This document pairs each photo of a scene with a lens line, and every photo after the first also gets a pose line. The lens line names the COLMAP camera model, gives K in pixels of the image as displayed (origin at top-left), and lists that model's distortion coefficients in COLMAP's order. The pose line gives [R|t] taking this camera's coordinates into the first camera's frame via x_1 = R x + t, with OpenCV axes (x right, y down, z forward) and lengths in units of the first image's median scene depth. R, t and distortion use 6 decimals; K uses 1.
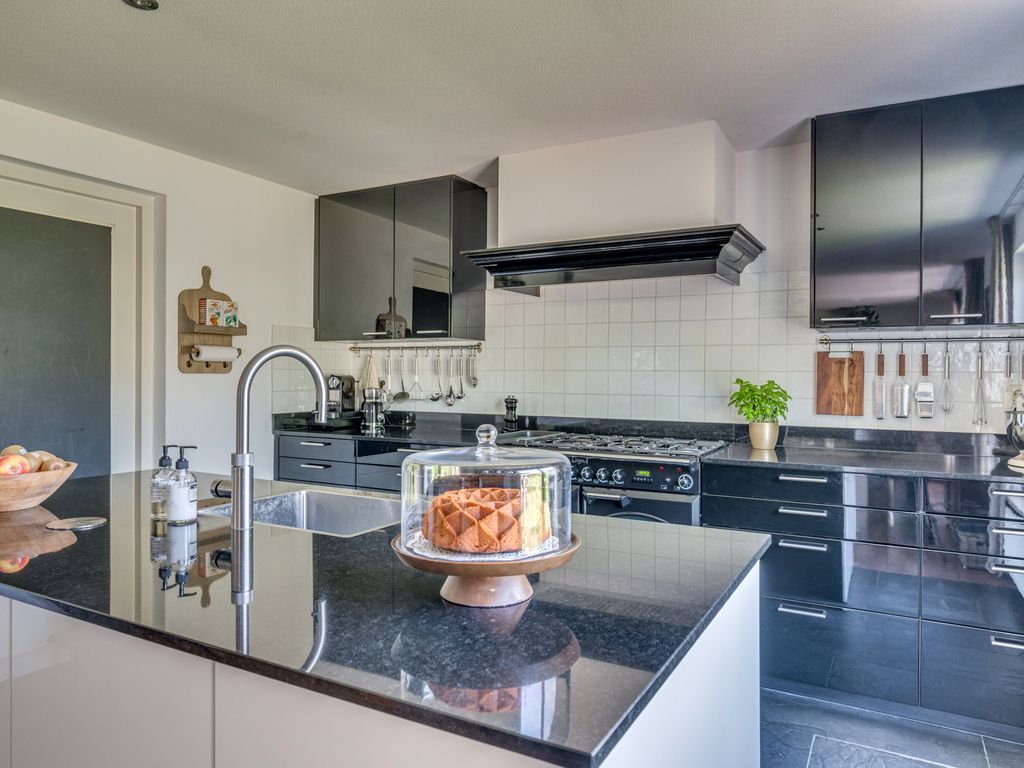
lens RADIAL K [[692.4, 0, 510.8], [0, 692.4, 379.9], [0, 0, 1]] dist [0.005349, 0.000781]
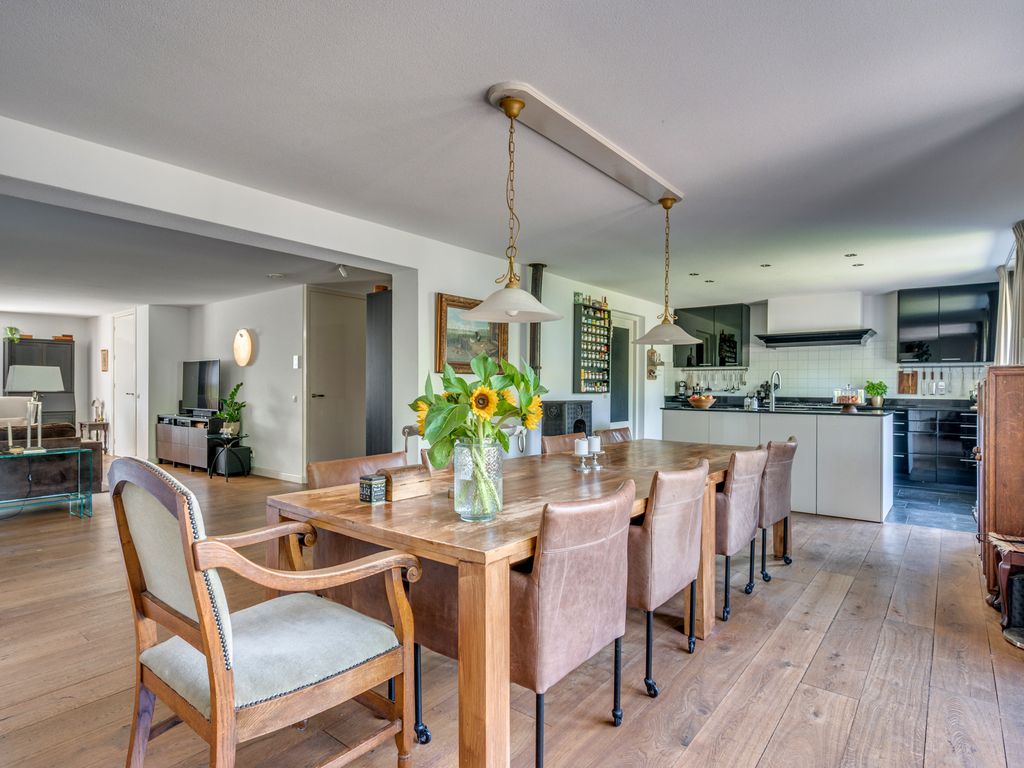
lens RADIAL K [[550.4, 0, 514.3], [0, 550.4, 387.6], [0, 0, 1]] dist [0.000734, -0.000114]
pose [[0.988022, -0.000090, -0.154315, -0.724073], [-0.001281, 0.999961, -0.008780, 0.045881], [0.154310, 0.008872, 0.987983, -1.385384]]
